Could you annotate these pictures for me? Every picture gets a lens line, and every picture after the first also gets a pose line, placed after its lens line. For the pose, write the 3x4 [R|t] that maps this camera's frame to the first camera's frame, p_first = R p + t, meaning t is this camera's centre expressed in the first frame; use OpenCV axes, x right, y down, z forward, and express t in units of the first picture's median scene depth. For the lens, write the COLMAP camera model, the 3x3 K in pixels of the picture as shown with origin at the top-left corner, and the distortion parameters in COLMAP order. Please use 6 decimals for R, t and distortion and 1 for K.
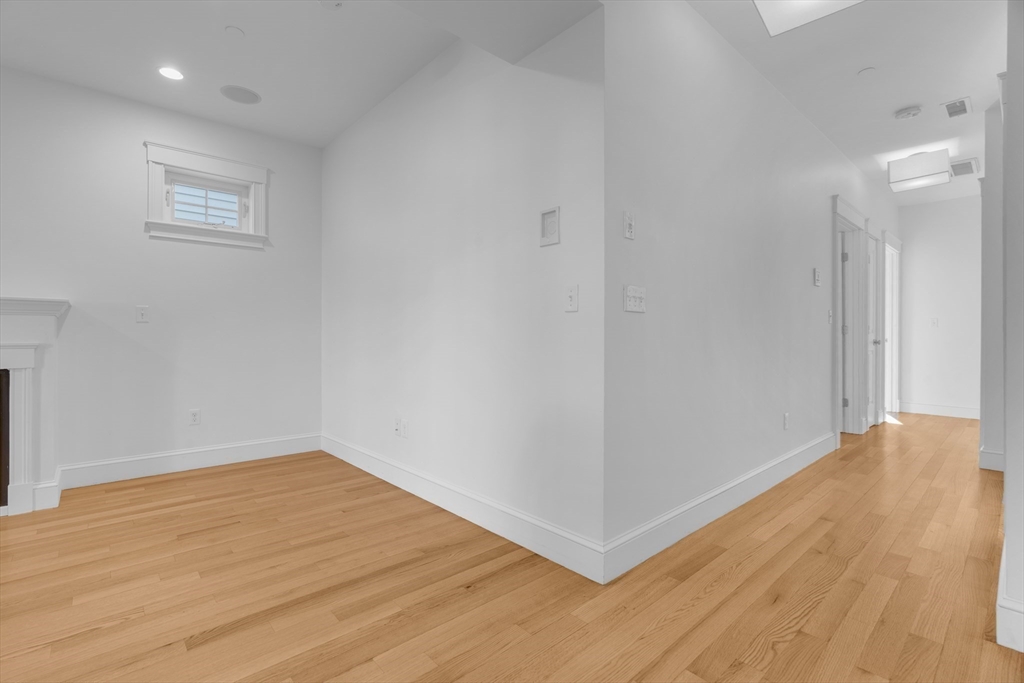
lens RADIAL K [[462.0, 0, 508.9], [0, 462.0, 341.2], [0, 0, 1]] dist [-0.003475, 0.001299]
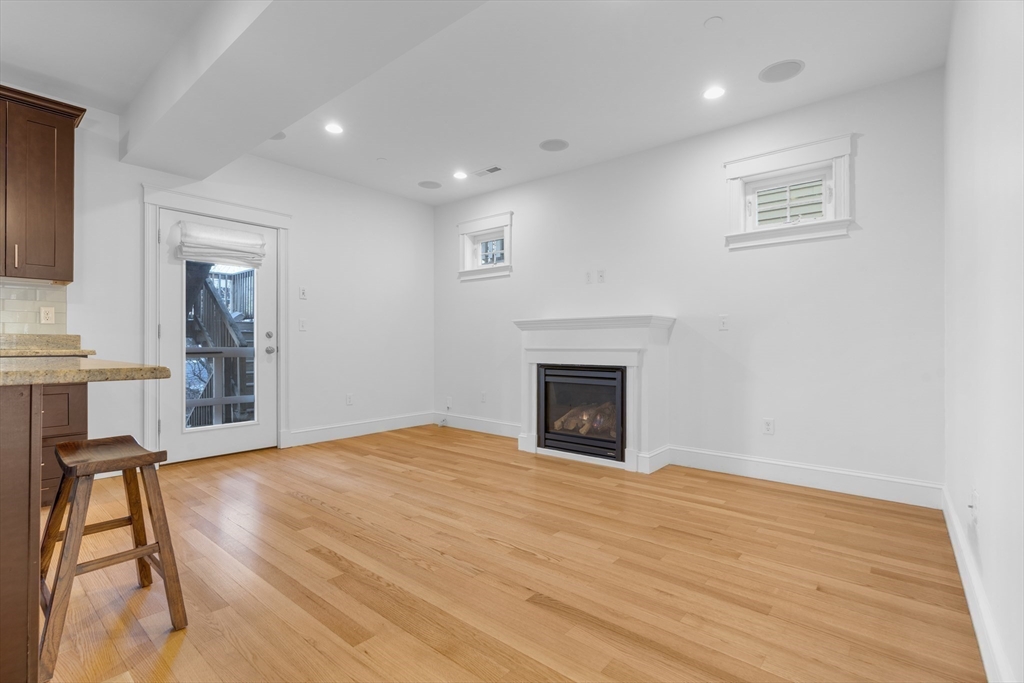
lens RADIAL K [[473.0, 0, 509.2], [0, 473.0, 342.9], [0, 0, 1]] dist [-0.006097, 0.000919]
pose [[0.142011, -0.004030, -0.989857, 0.290738], [-0.008638, 0.999949, -0.005310, -0.000577], [0.989827, 0.009305, 0.141969, 0.422849]]
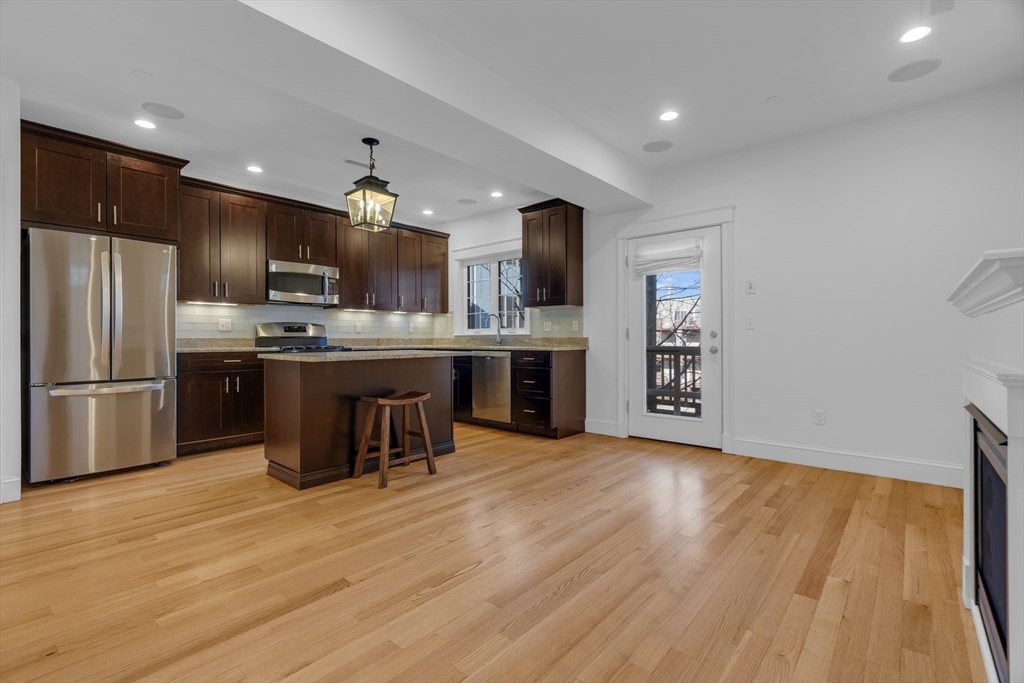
lens RADIAL K [[462.0, 0, 508.9], [0, 462.0, 341.2], [0, 0, 1]] dist [-0.003475, 0.001299]
pose [[-0.992998, 0.003151, -0.118086, -0.560225], [0.001593, 0.999910, 0.013284, -0.029642], [0.118118, 0.013003, -0.992914, 1.320876]]
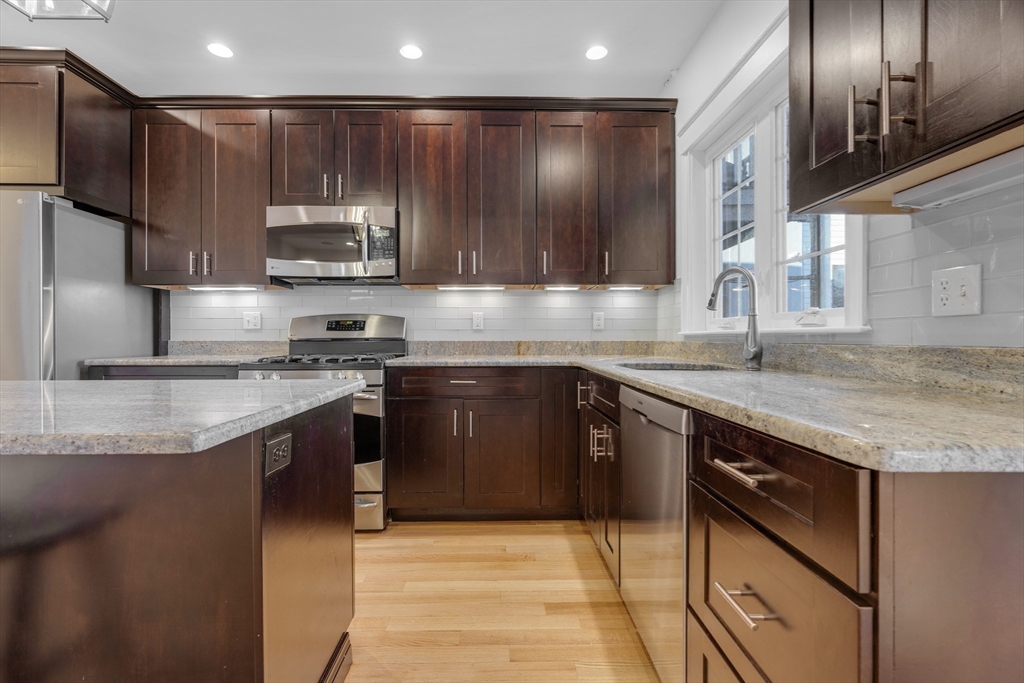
lens RADIAL K [[464.0, 0, 509.1], [0, 464.0, 337.0], [0, 0, 1]] dist [-0.010660, 0.004432]
pose [[-0.758079, 0.001394, 0.652161, -0.938657], [0.006074, 0.999969, 0.004923, -0.031055], [-0.652134, 0.007693, -0.758065, -0.118570]]
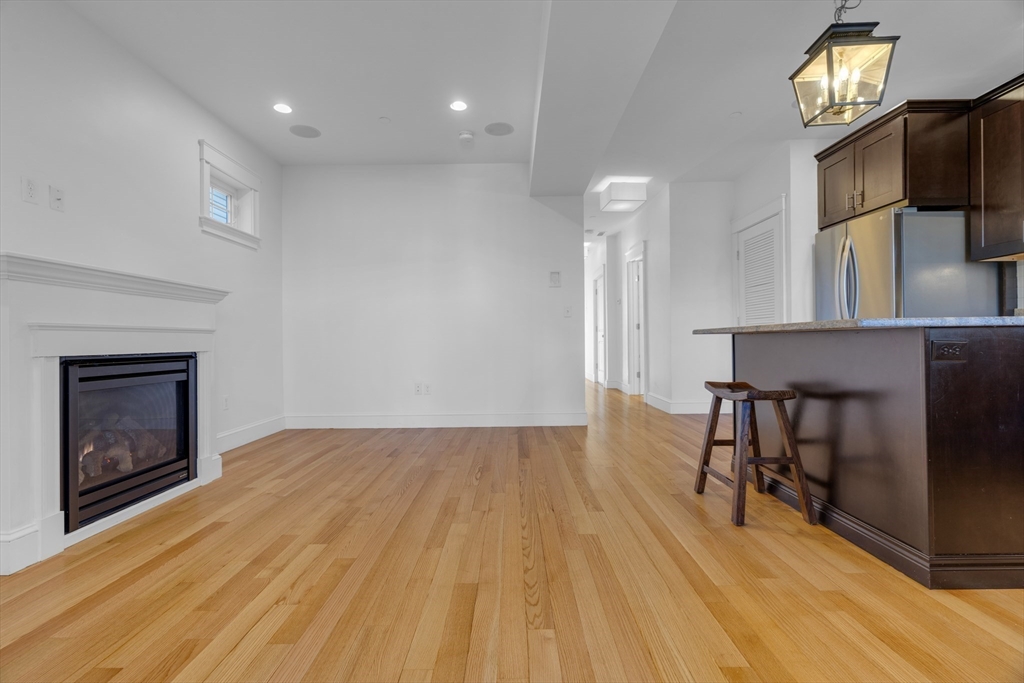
lens RADIAL K [[462.0, 0, 508.9], [0, 462.0, 341.2], [0, 0, 1]] dist [-0.003475, 0.001299]
pose [[0.672583, -0.007619, 0.739982, -1.352865], [0.015907, 0.999865, -0.004163, 0.049332], [-0.739851, 0.014571, 0.672614, -0.269314]]
